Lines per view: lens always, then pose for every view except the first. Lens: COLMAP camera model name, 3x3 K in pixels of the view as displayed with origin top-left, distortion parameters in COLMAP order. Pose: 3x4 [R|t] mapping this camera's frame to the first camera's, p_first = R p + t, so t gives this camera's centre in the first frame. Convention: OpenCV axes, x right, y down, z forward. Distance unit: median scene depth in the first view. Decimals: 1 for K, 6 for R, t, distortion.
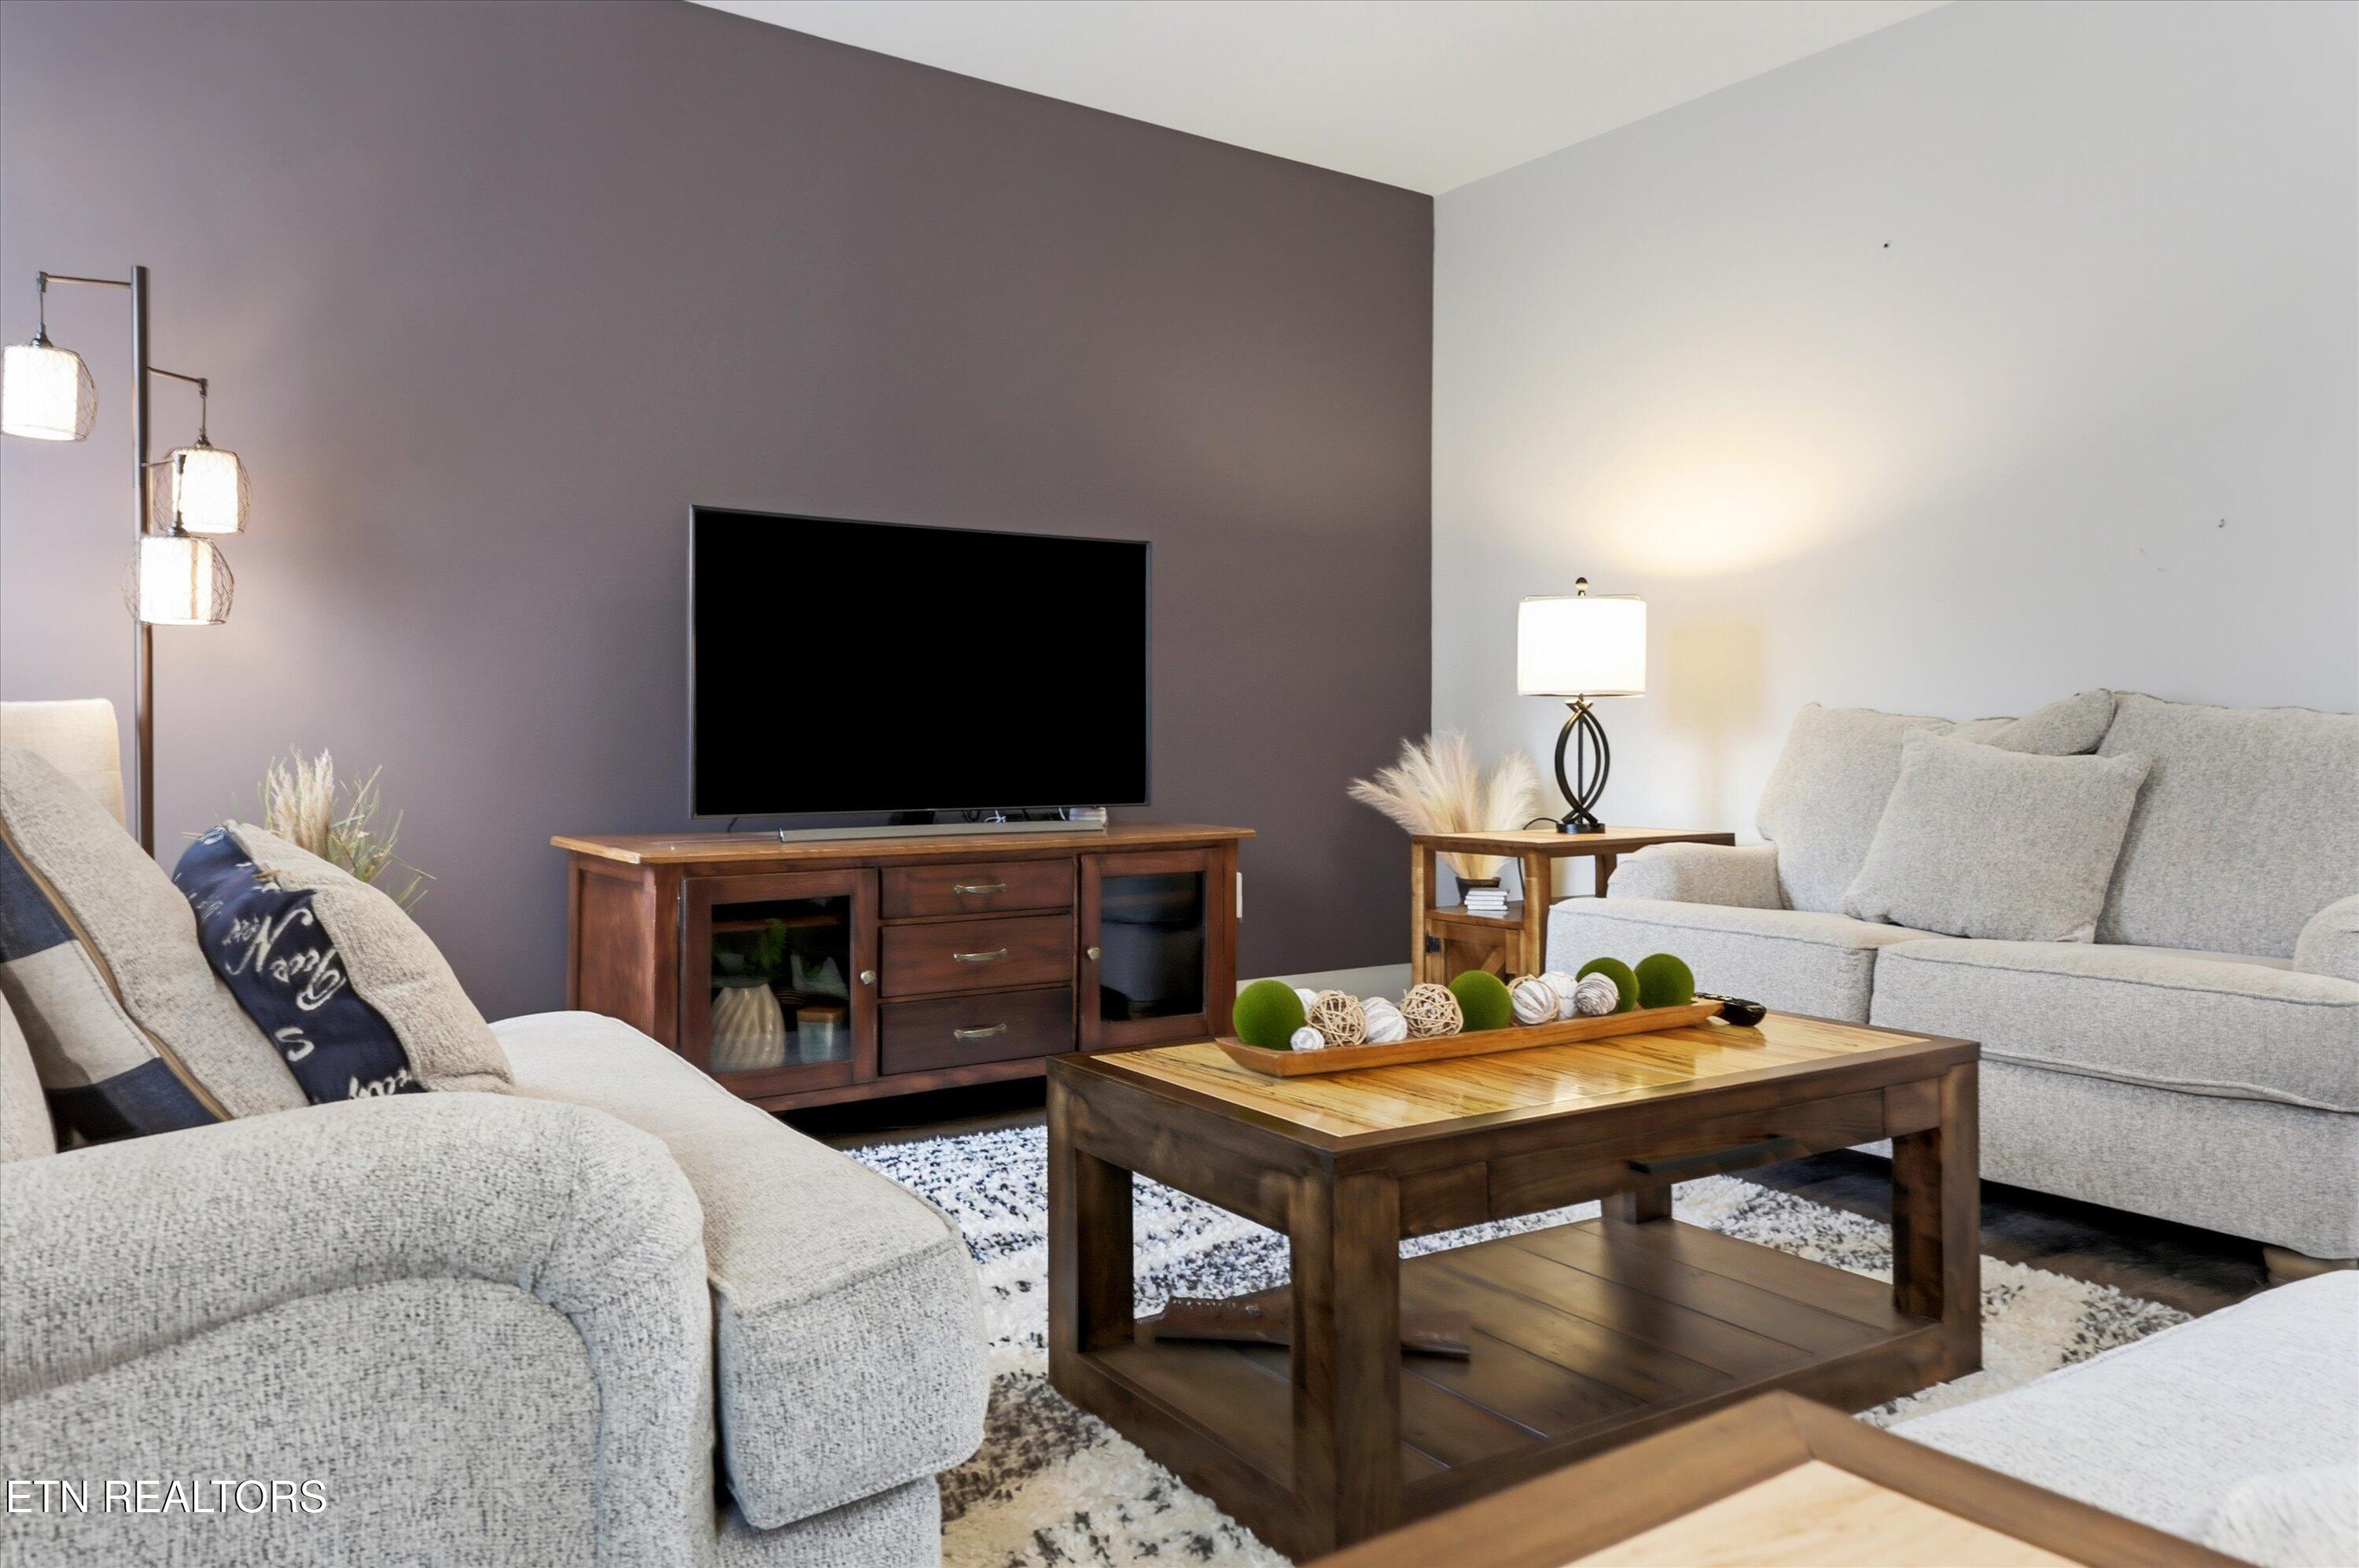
lens RADIAL K [[1710.5, 0, 1173.6], [0, 1710.5, 759.0], [0, 0, 1]] dist [0.011426, -0.000656]
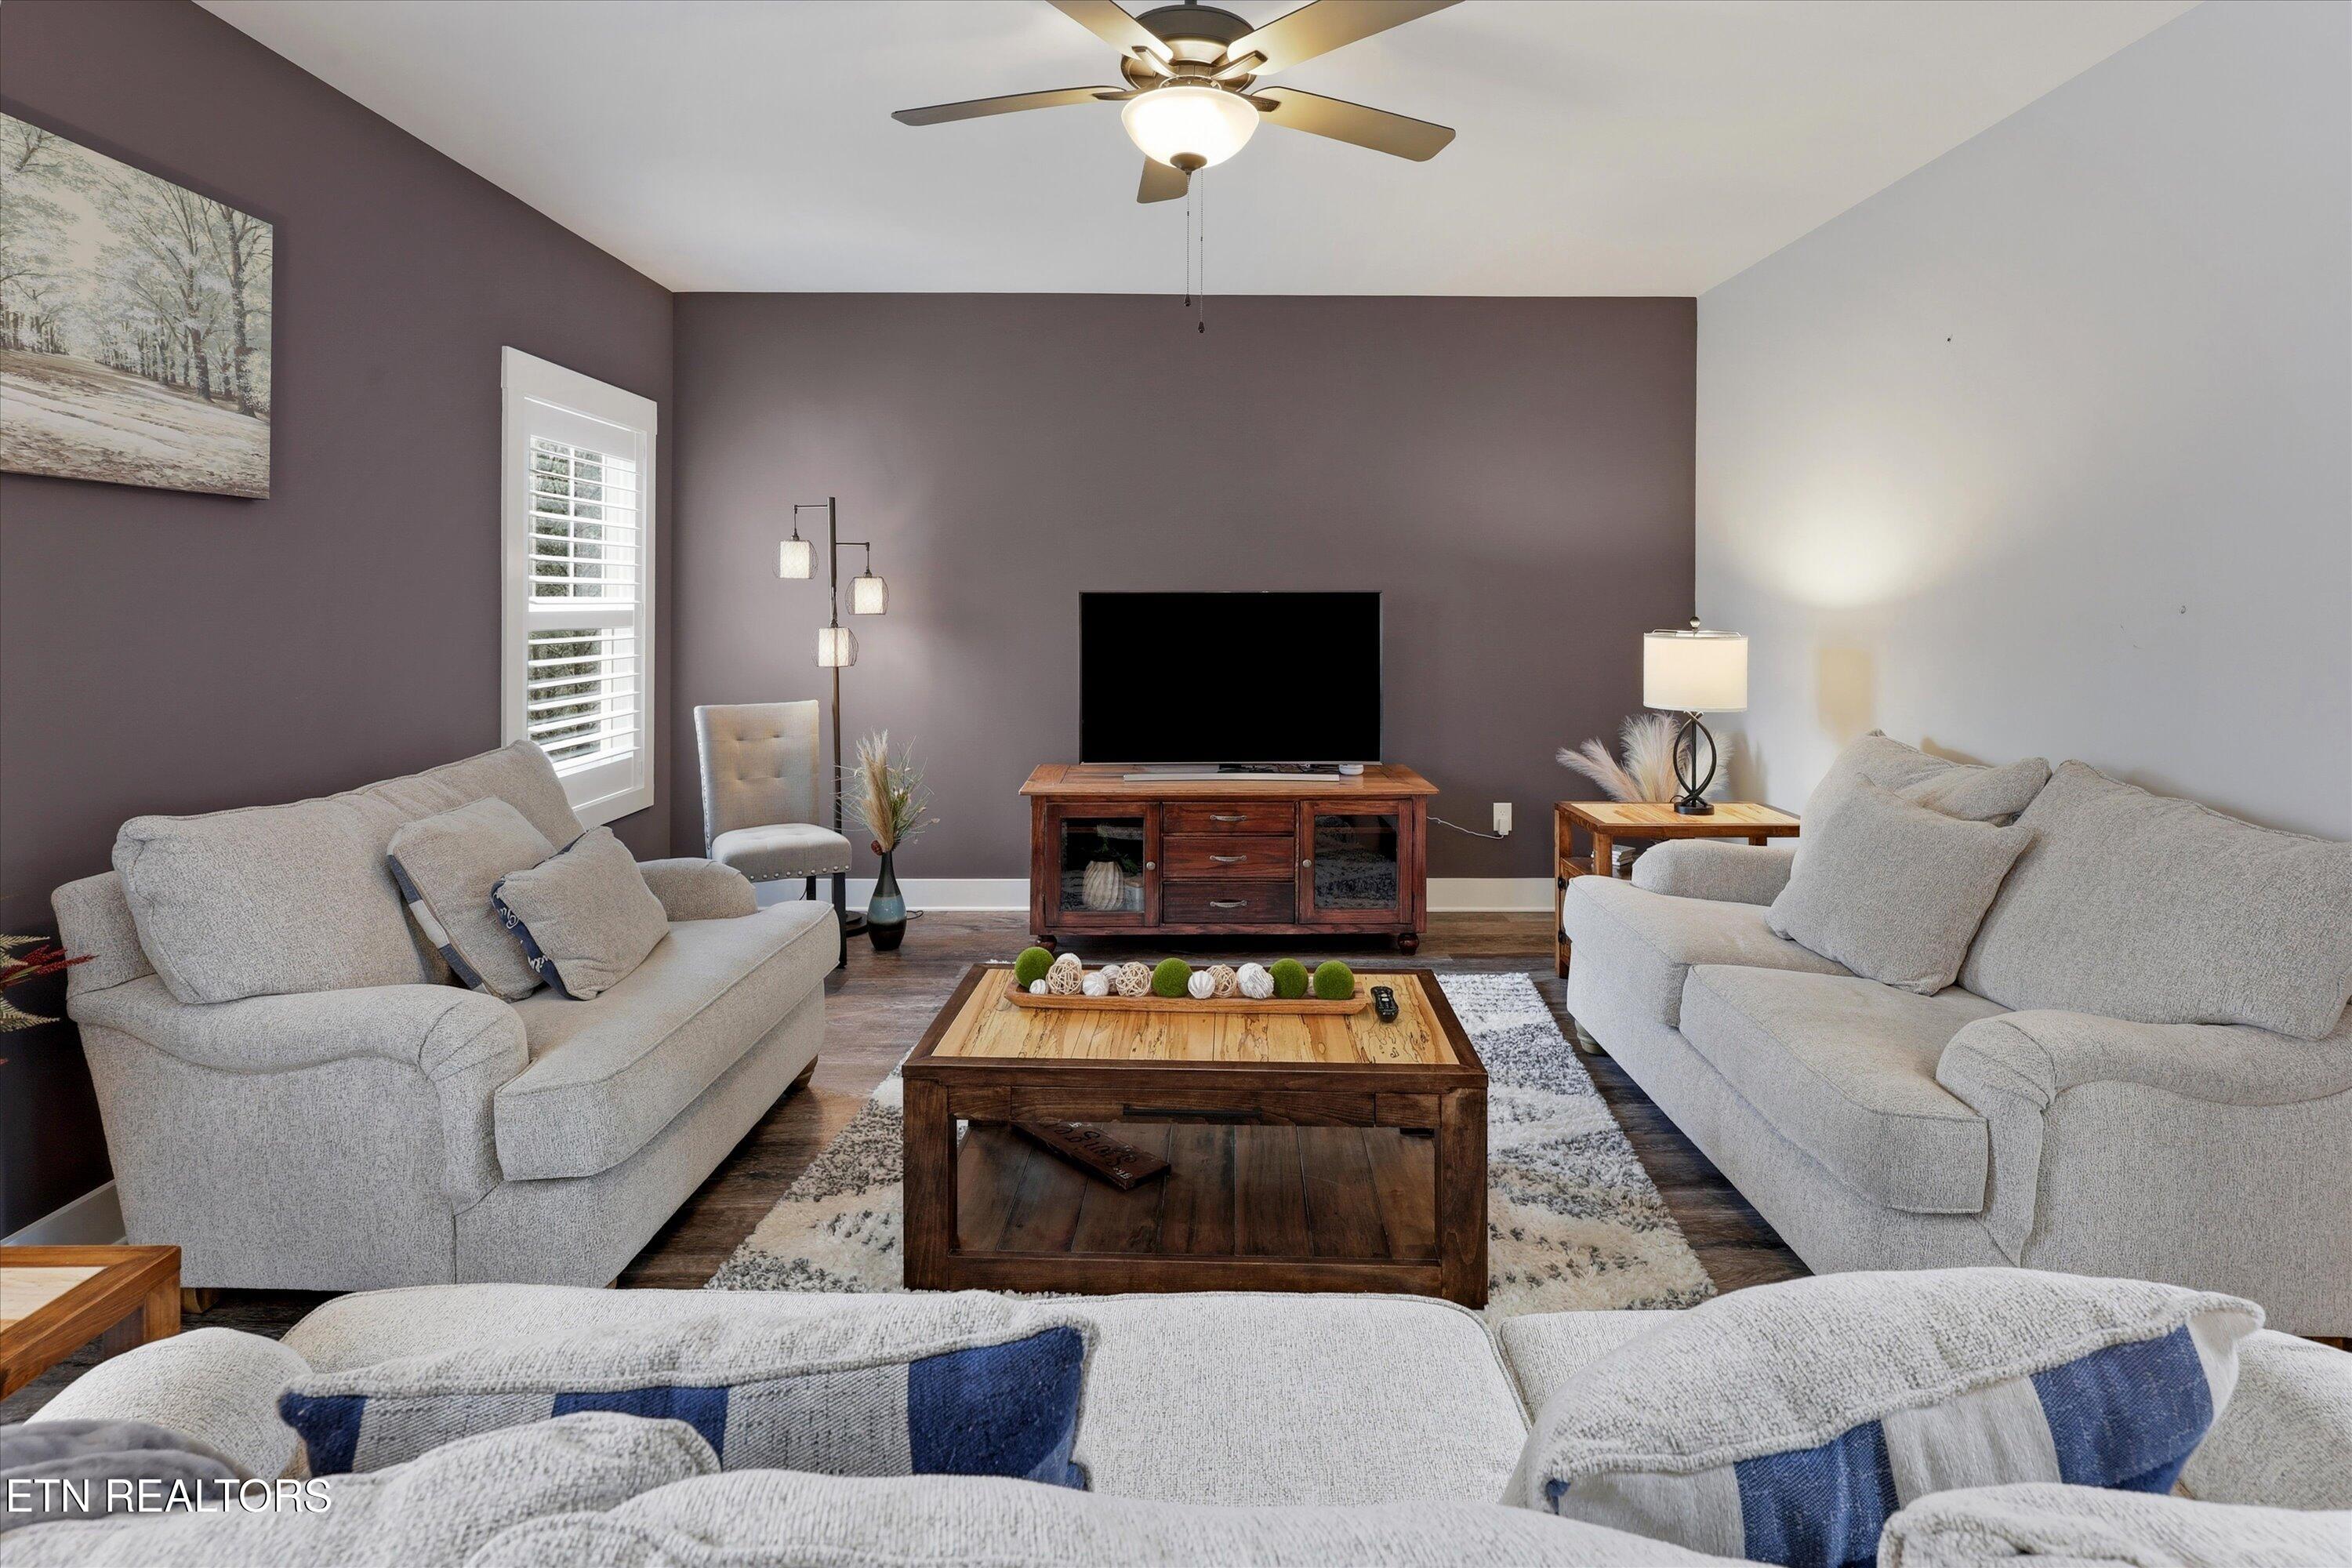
lens RADIAL K [[1164.5, 0, 1169.1], [0, 1164.5, 612.8], [0, 0, 1]] dist [0.003990, -0.000588]
pose [[0.811176, 0.008852, -0.584735, 0.510038], [-0.005142, 0.999955, 0.008006, -0.134379], [0.584780, -0.003487, 0.811185, 0.056158]]
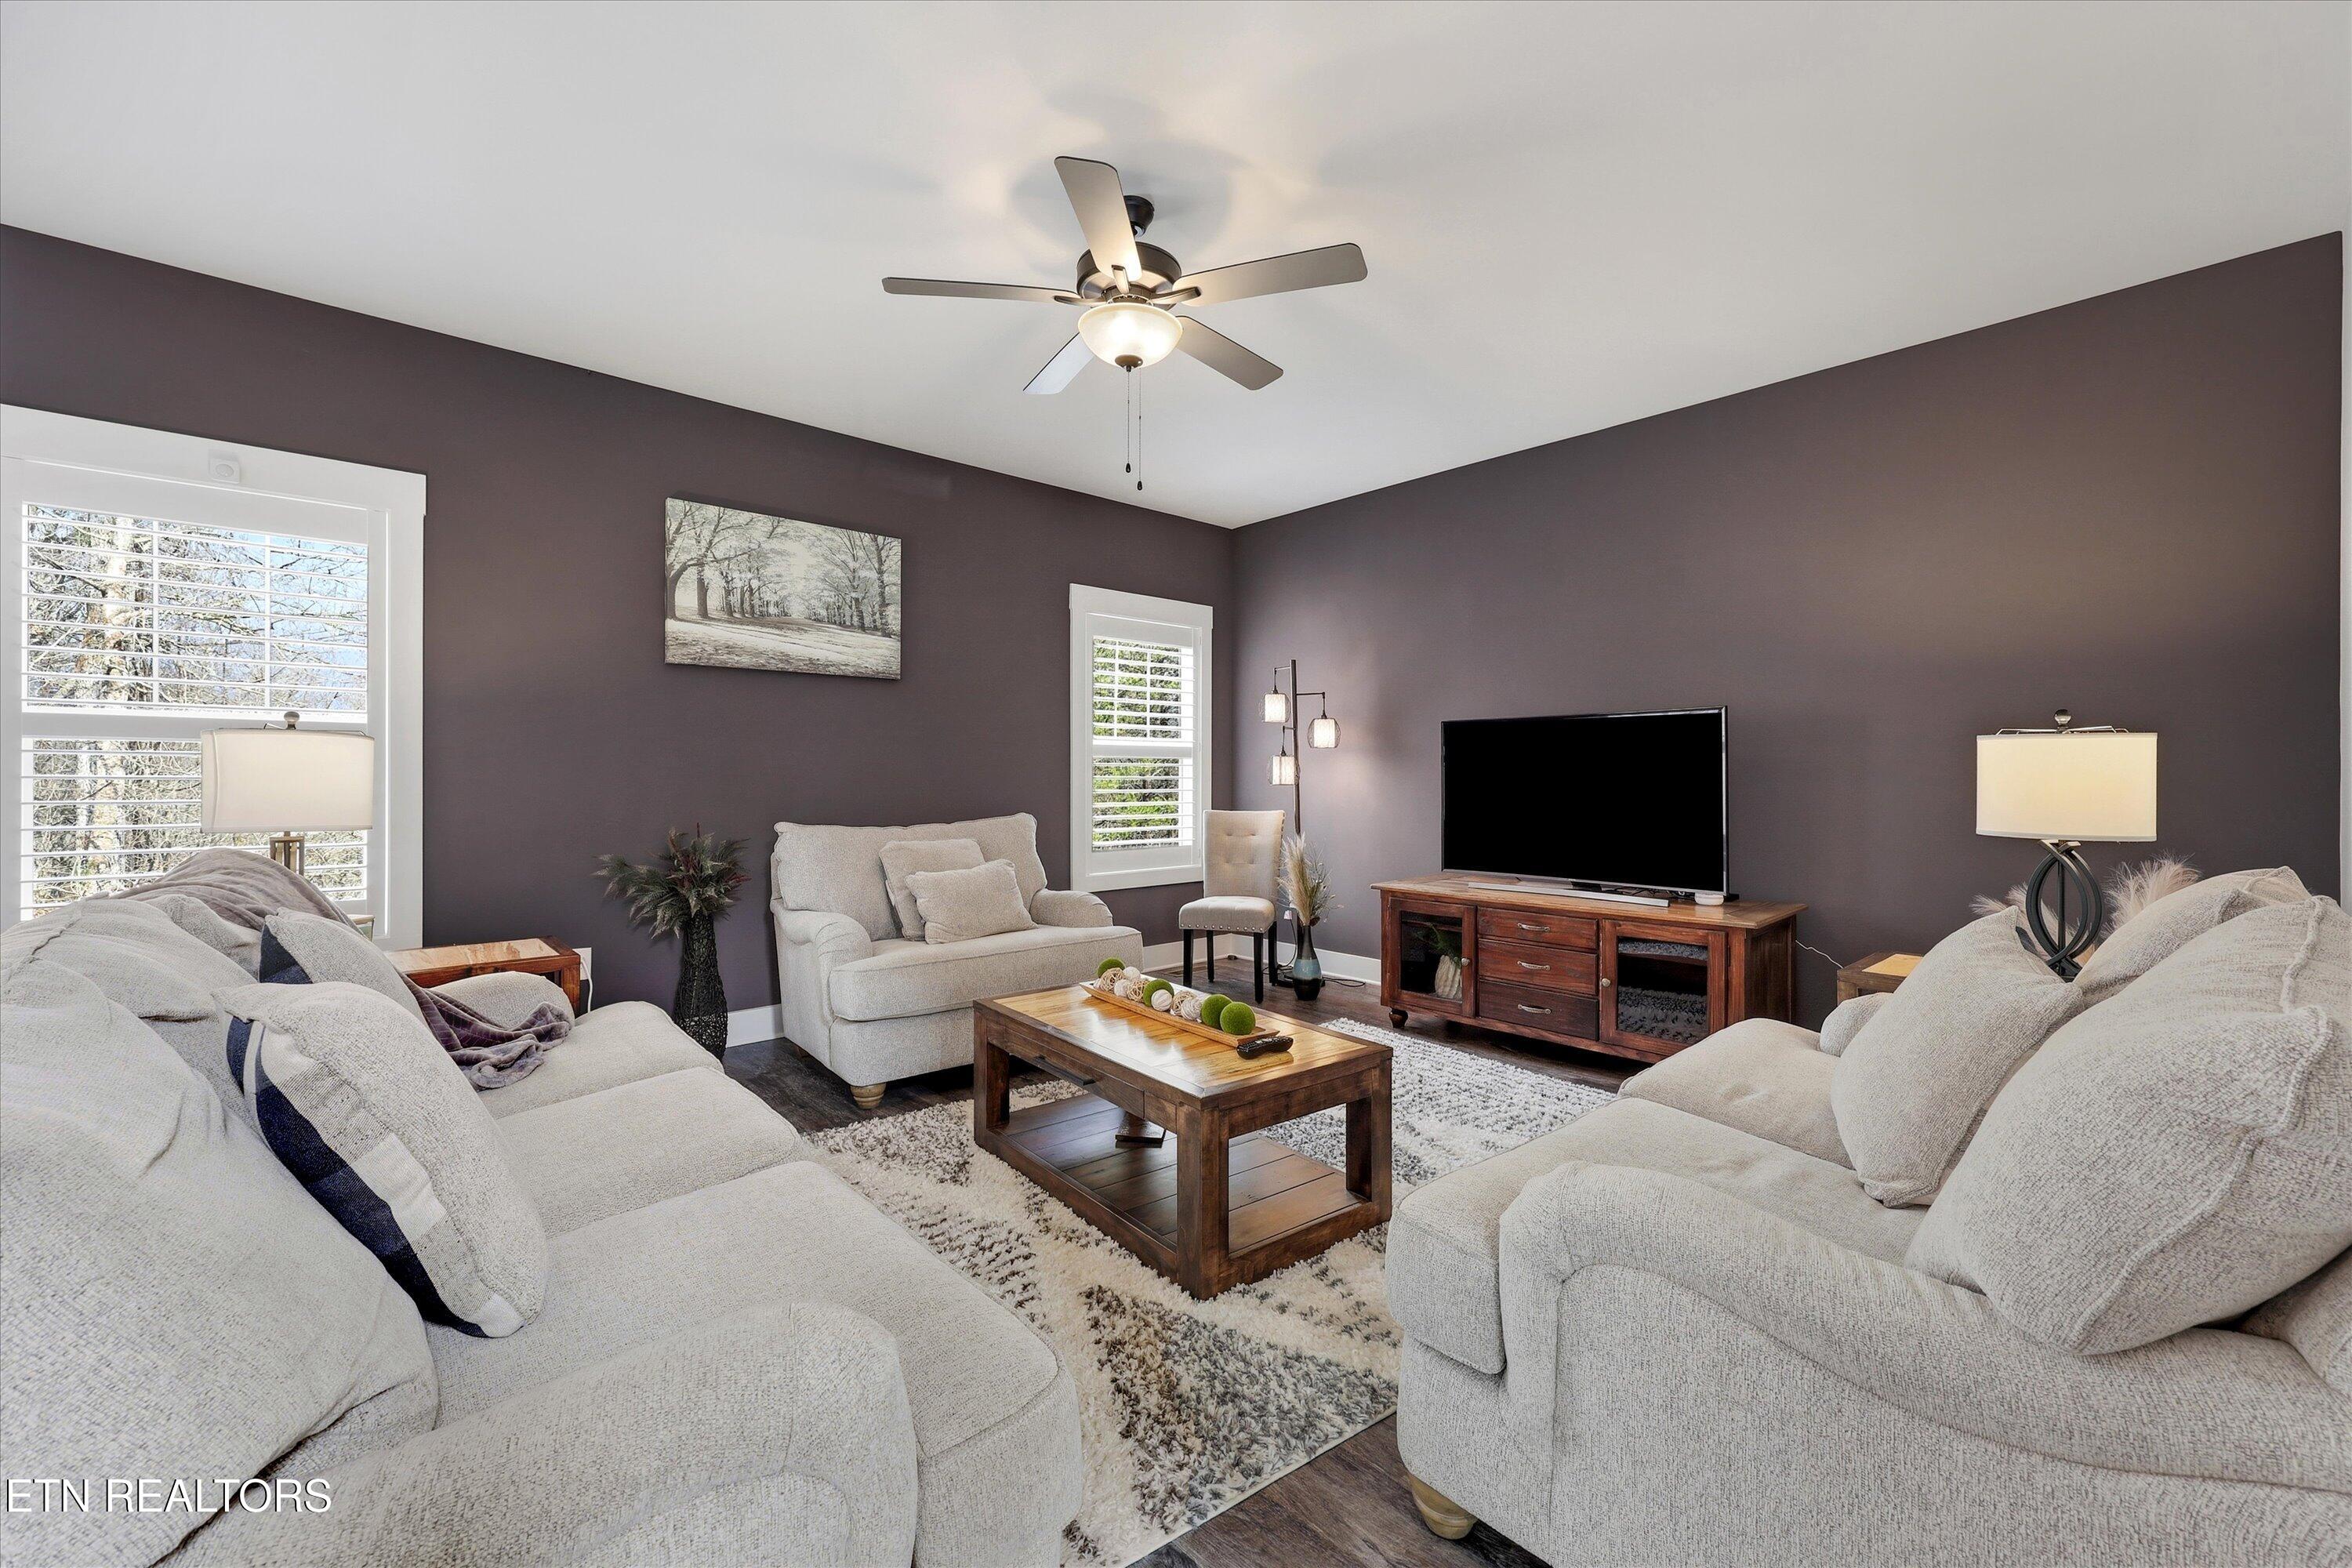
lens RADIAL K [[955.3, 0, 1177.2], [0, 955.3, 788.2], [0, 0, 1]] dist [0.002773, 0.000134]
pose [[0.098333, 0.013185, -0.995066, 0.839886], [-0.006105, 0.999901, 0.012645, -0.077981], [0.995135, 0.004832, 0.098404, 0.557359]]
